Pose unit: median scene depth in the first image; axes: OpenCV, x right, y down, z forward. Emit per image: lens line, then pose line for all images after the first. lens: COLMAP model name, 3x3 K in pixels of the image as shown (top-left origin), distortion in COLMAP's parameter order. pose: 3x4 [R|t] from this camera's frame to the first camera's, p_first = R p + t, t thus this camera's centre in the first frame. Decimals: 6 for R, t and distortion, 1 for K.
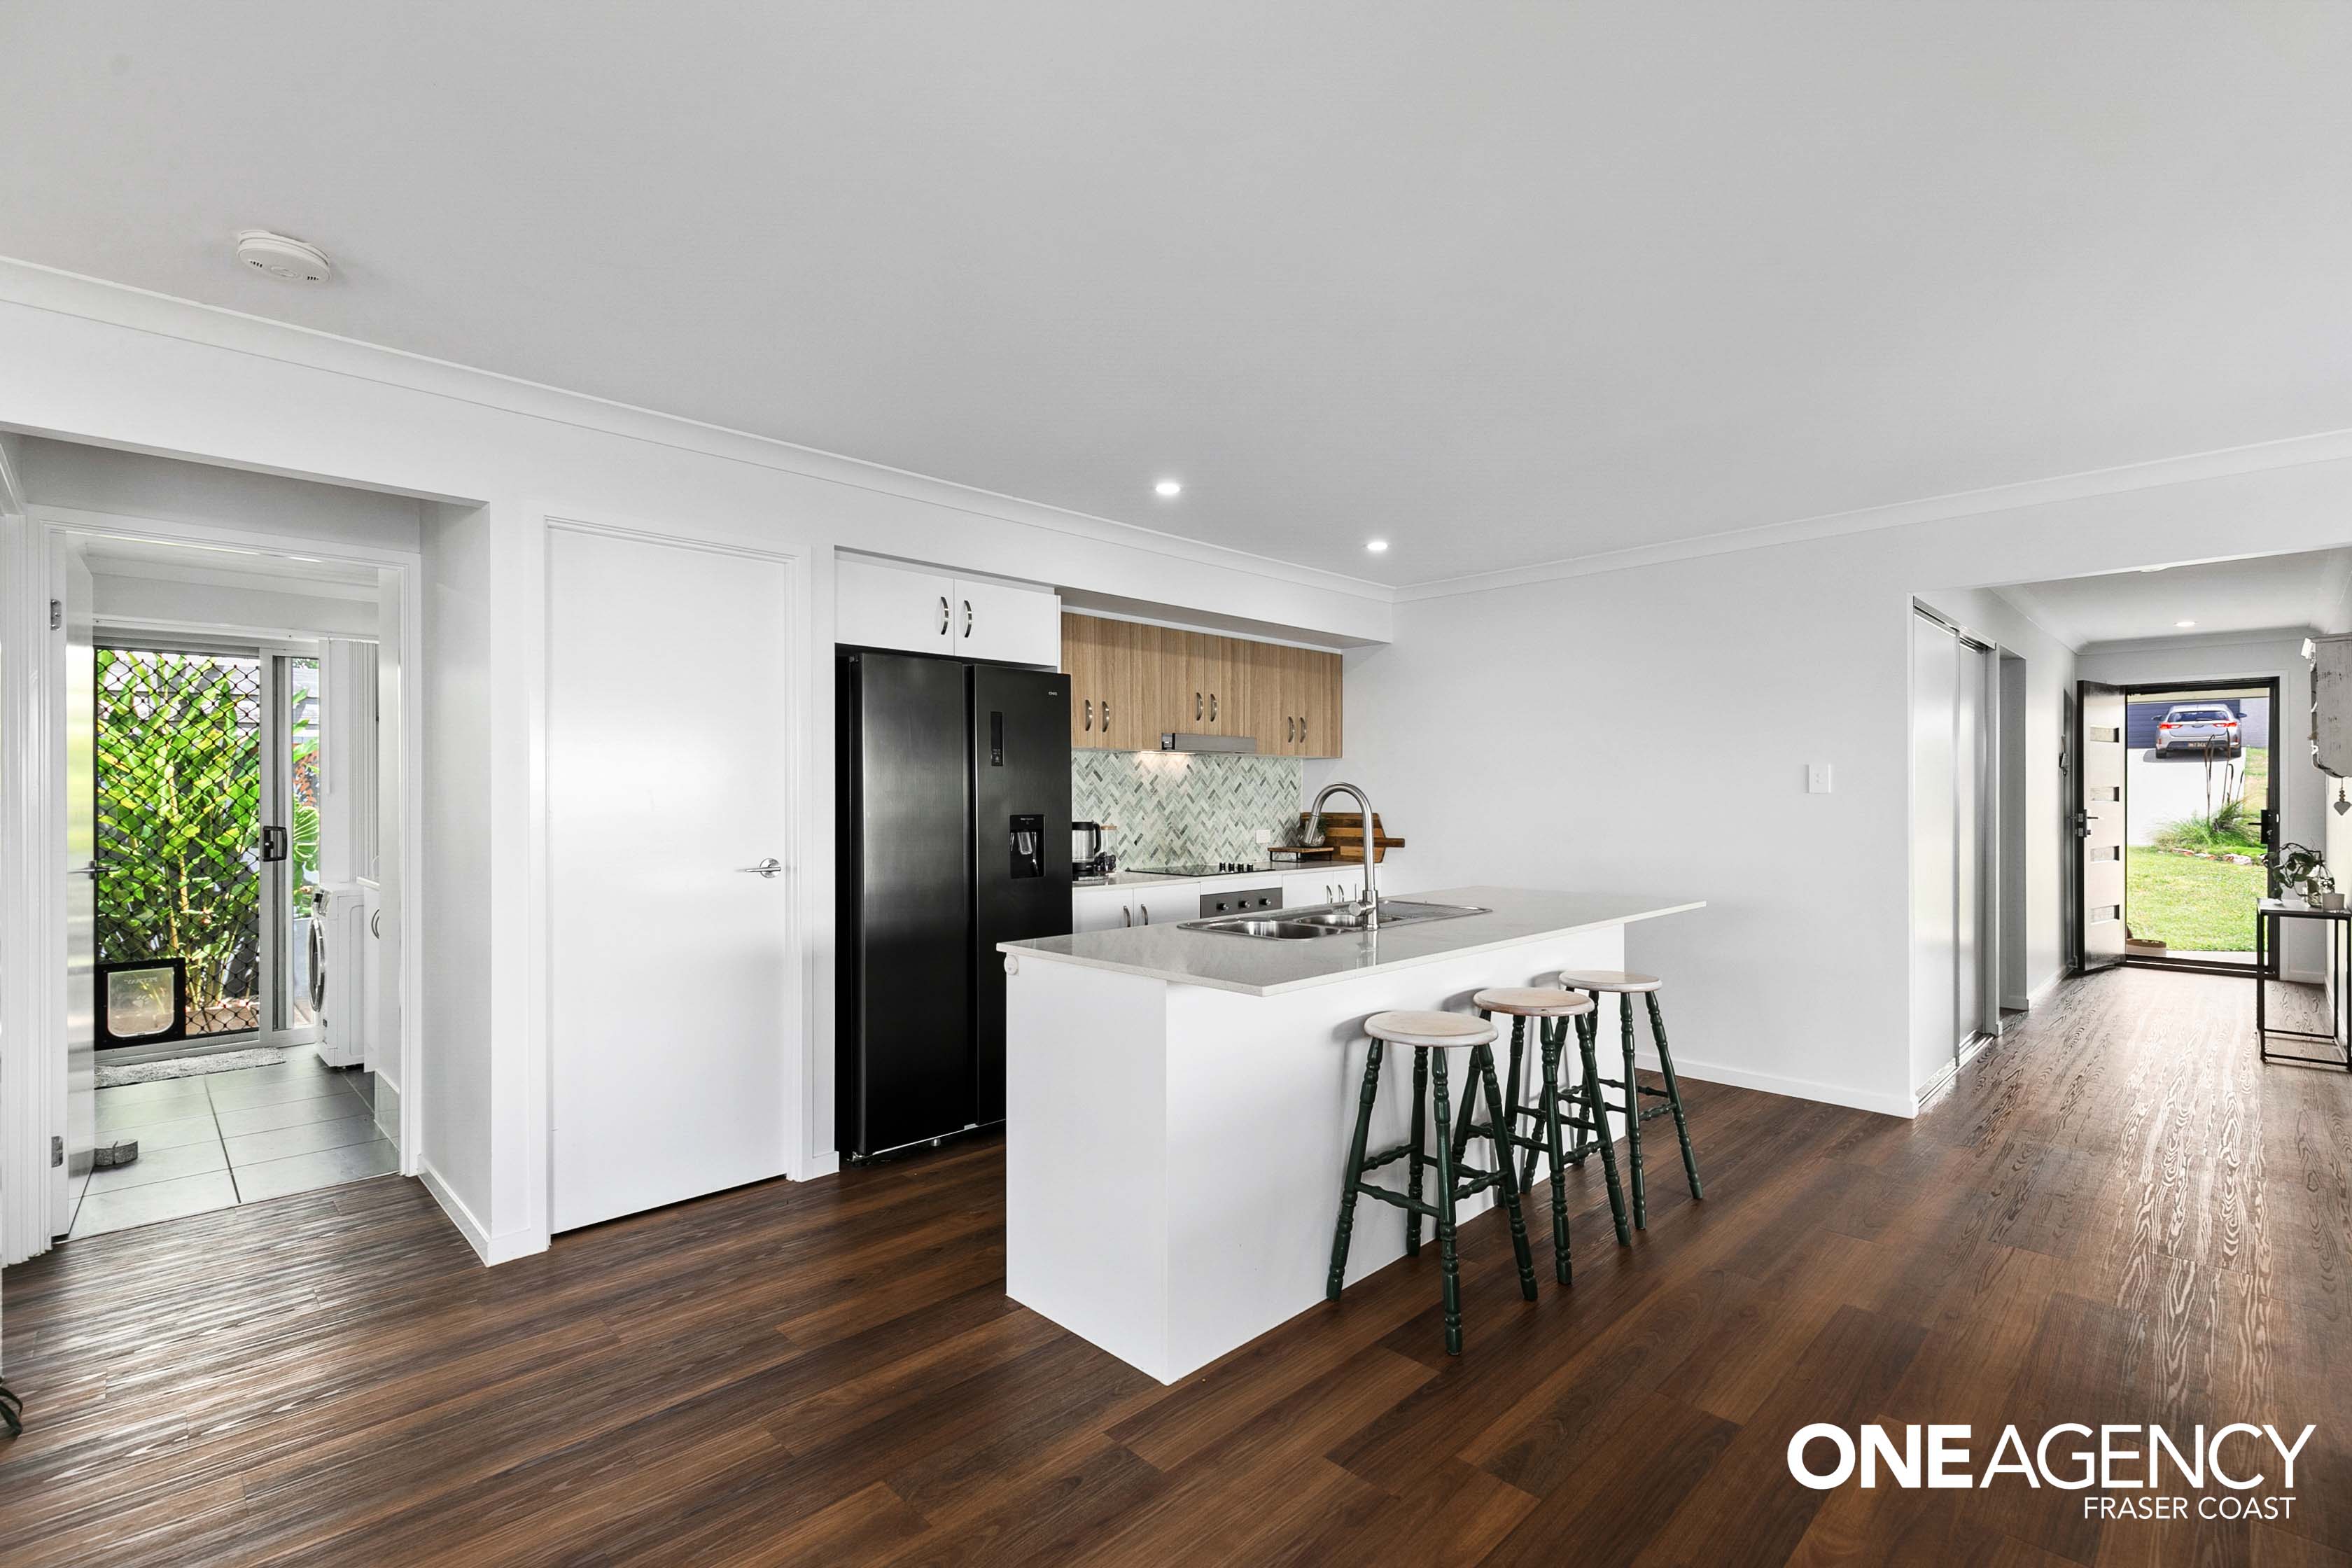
lens RADIAL K [[1072.9, 0, 1170.4], [0, 1072.9, 791.6], [0, 0, 1]] dist [-0.000130, -0.000743]
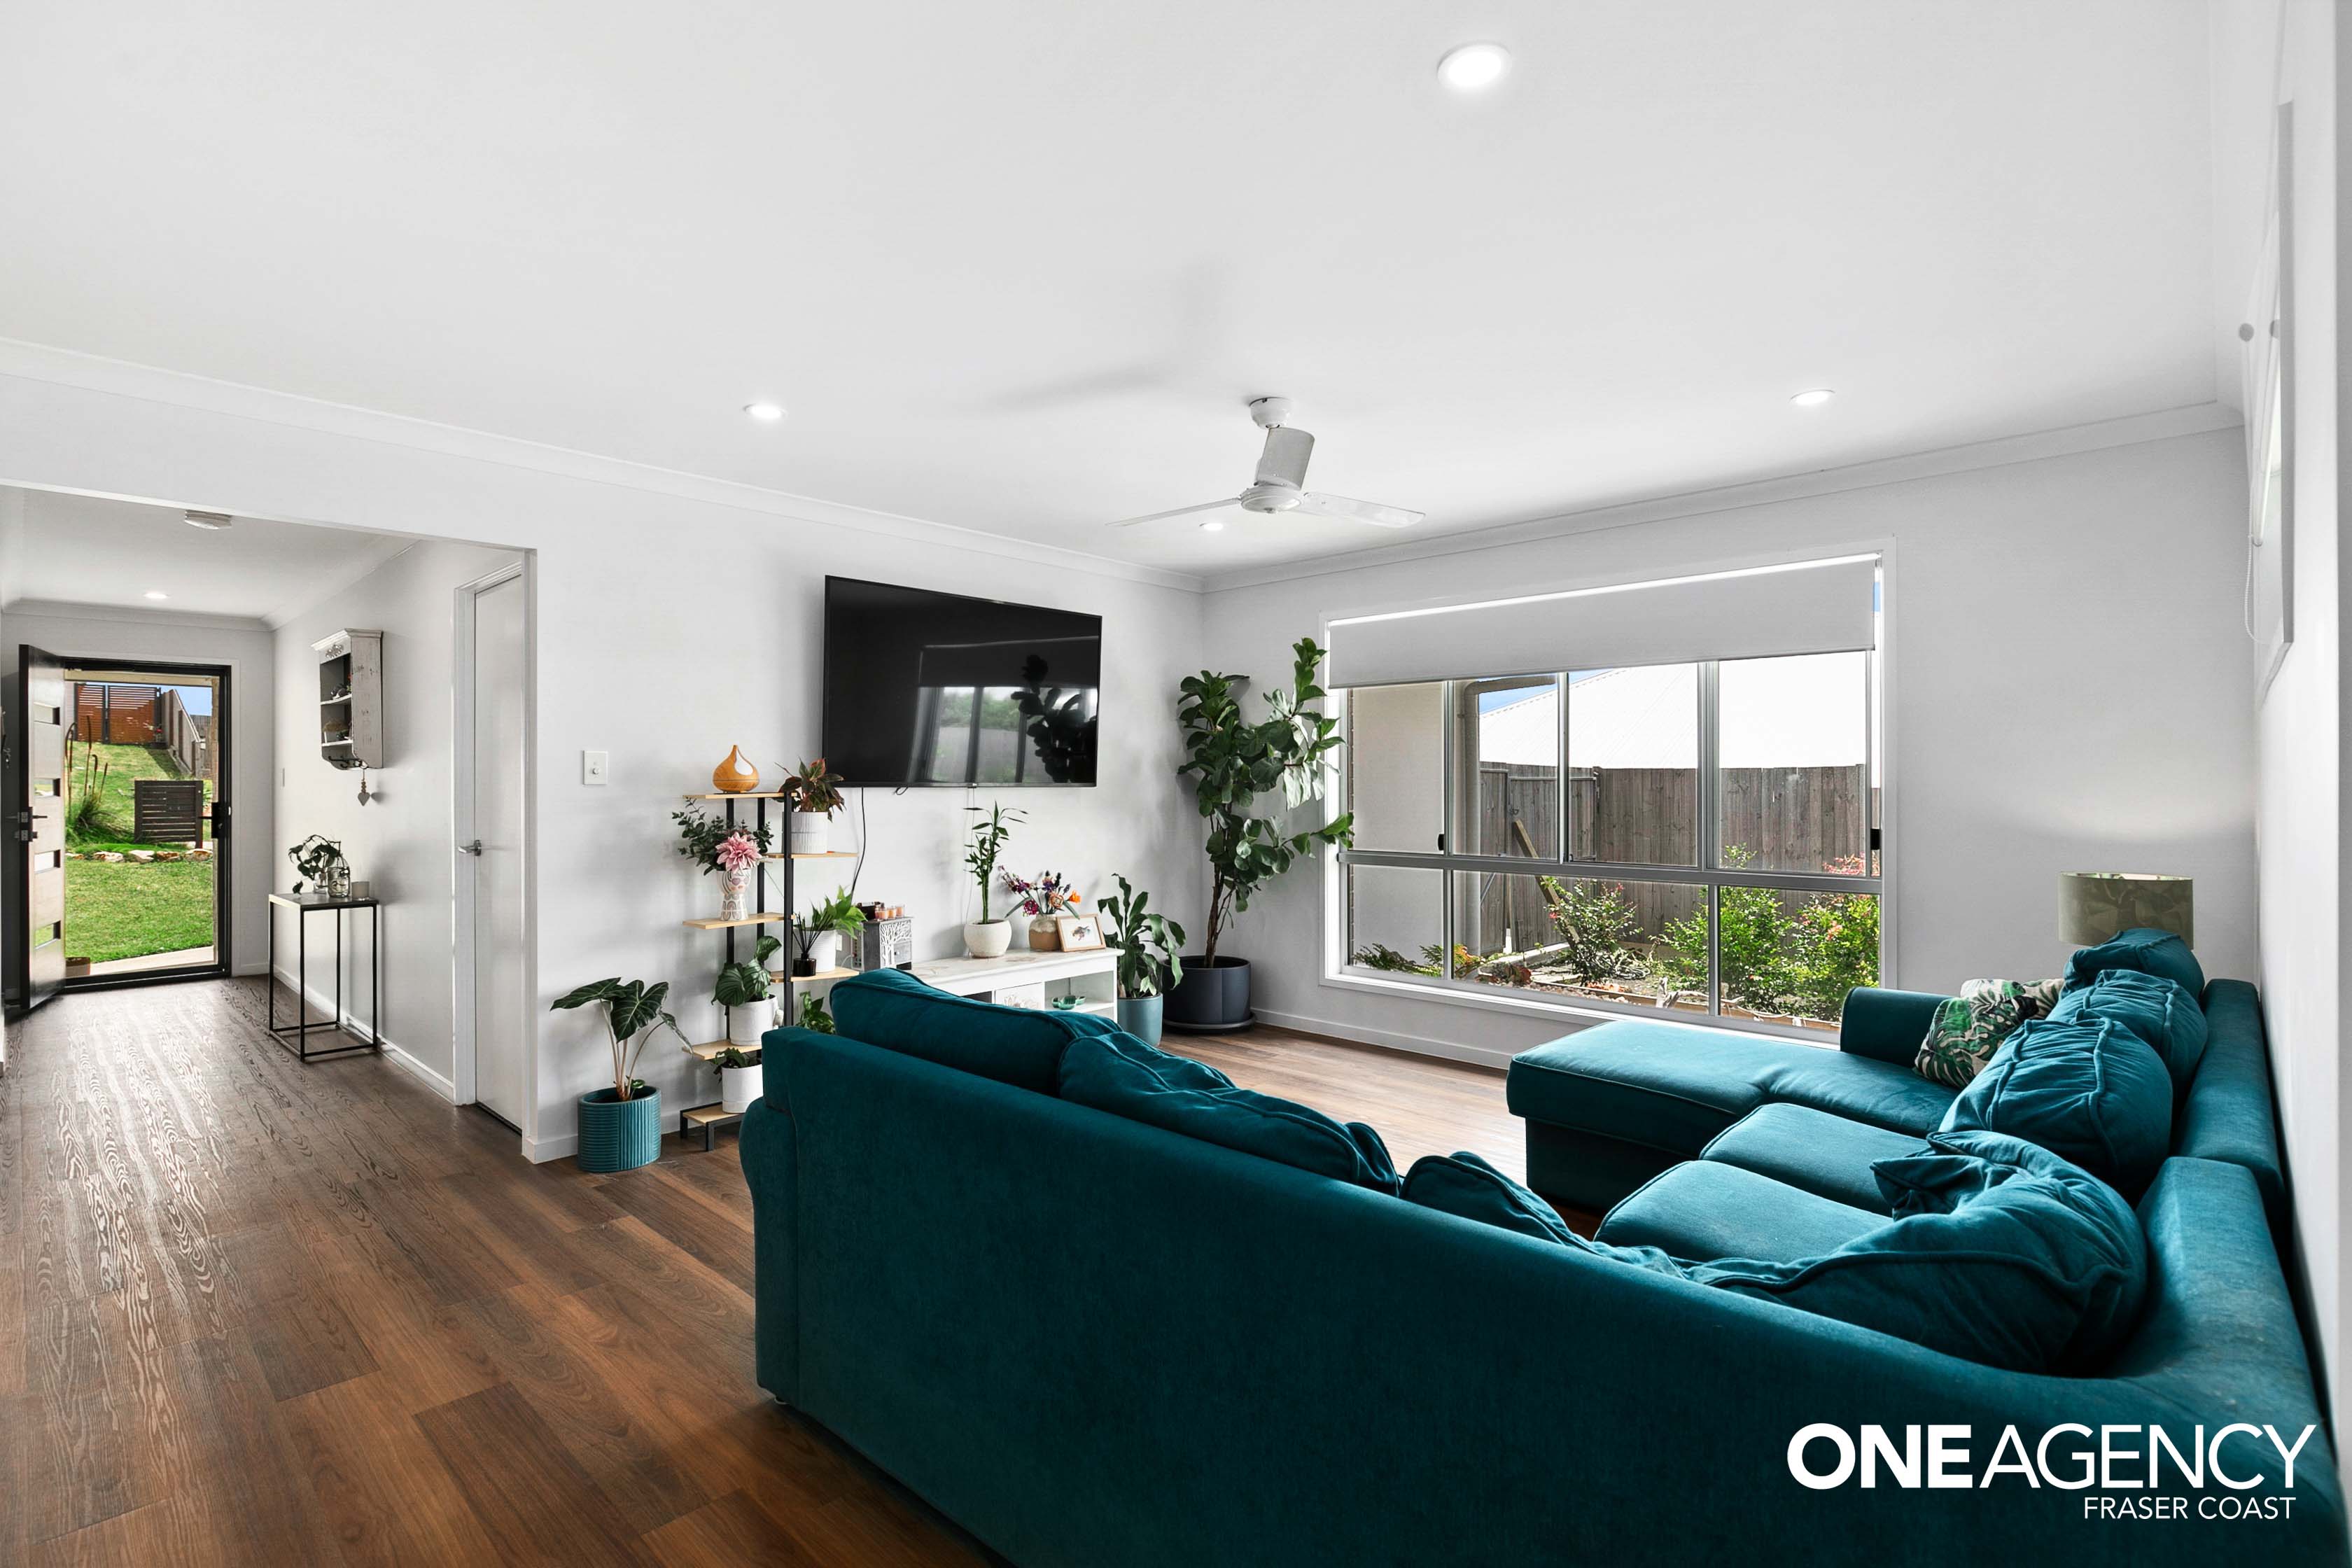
lens RADIAL K [[1104.1, 0, 1180.0], [0, 1104.1, 783.0], [0, 0, 1]] dist [-0.001008, 0.000195]
pose [[-0.037445, 0.000046, 0.999299, -0.002119], [0.001317, 0.999999, 0.000004, 0.000180], [-0.999298, 0.001316, -0.037445, 0.240570]]
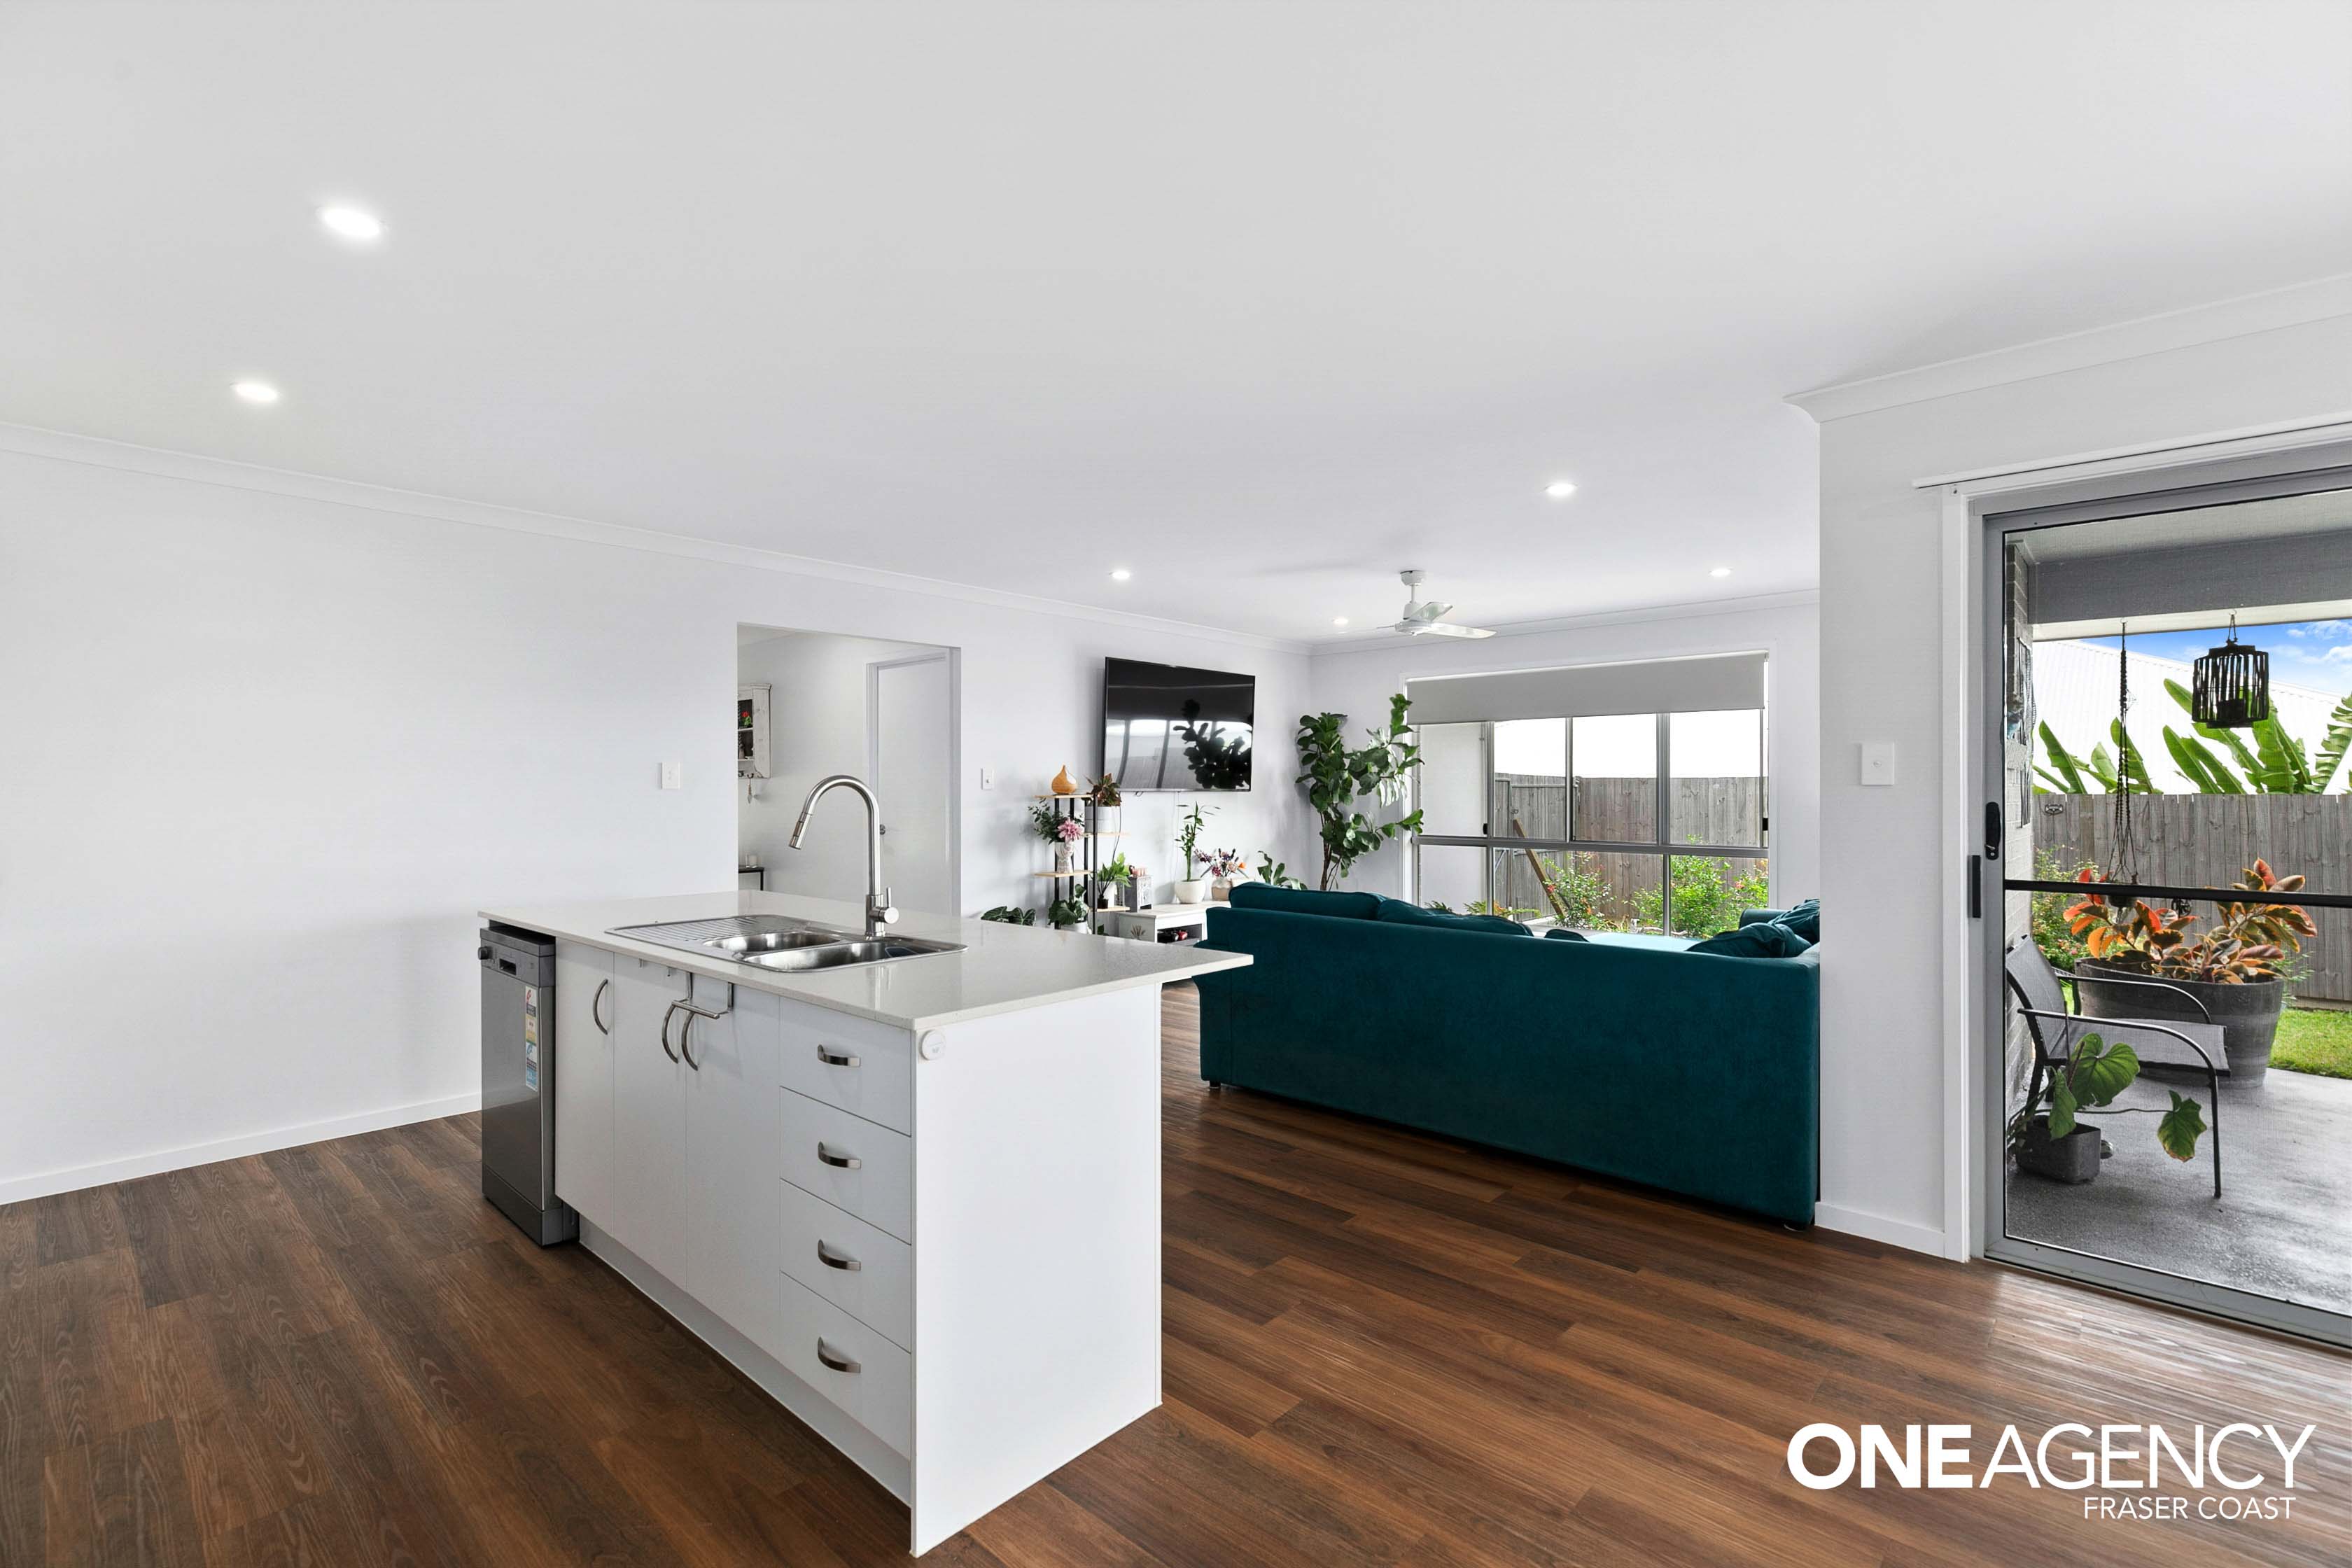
lens RADIAL K [[1072.9, 0, 1170.4], [0, 1072.9, 791.6], [0, 0, 1]] dist [-0.000130, -0.000743]
pose [[-0.047151, -0.004032, 0.998880, -0.422254], [-0.001478, 0.999991, 0.003967, -0.001849], [-0.998887, -0.001289, -0.047156, 0.451466]]
